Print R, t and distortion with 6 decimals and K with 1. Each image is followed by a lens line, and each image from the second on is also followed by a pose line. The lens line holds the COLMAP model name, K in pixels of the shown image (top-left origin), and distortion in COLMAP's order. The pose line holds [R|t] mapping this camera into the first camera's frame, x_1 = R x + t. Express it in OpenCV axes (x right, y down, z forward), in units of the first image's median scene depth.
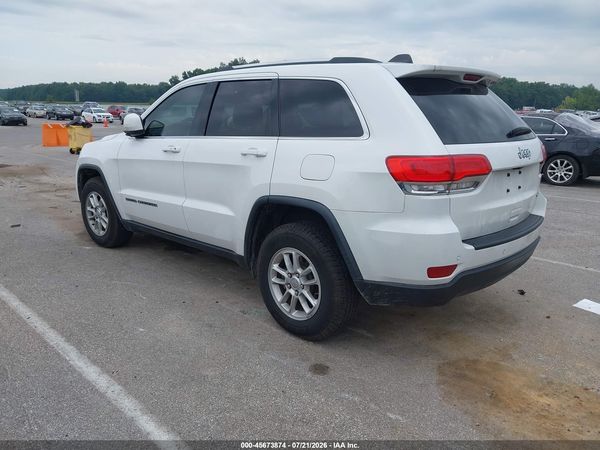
lens RADIAL K [[483.7, 0, 300.0], [0, 483.7, 225.0], [0, 0, 1]] dist [0.004475, -0.009451]
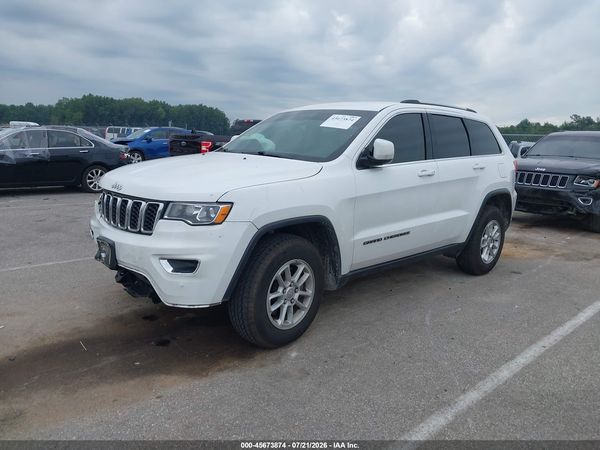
lens RADIAL K [[474.2, 0, 300.0], [0, 474.2, 225.0], [0, 0, 1]] dist [0.000034, -0.014119]
pose [[0.040548, -0.188526, 0.981231, -1.340645], [0.194800, 0.964686, 0.177298, -0.289261], [-0.980004, 0.183955, 0.075841, 1.230200]]
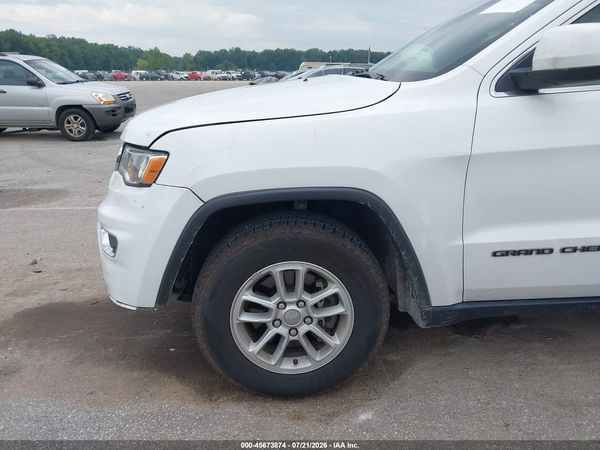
lens RADIAL K [[503.3, 0, 301.4], [0, 503.3, 211.5], [0, 0, 1]] dist [-0.007314, -0.007771]
pose [[0.690782, -0.211938, 0.691305, -0.871890], [0.186142, 0.975979, 0.113211, -0.190876], [-0.698693, 0.050476, 0.713639, 0.969318]]
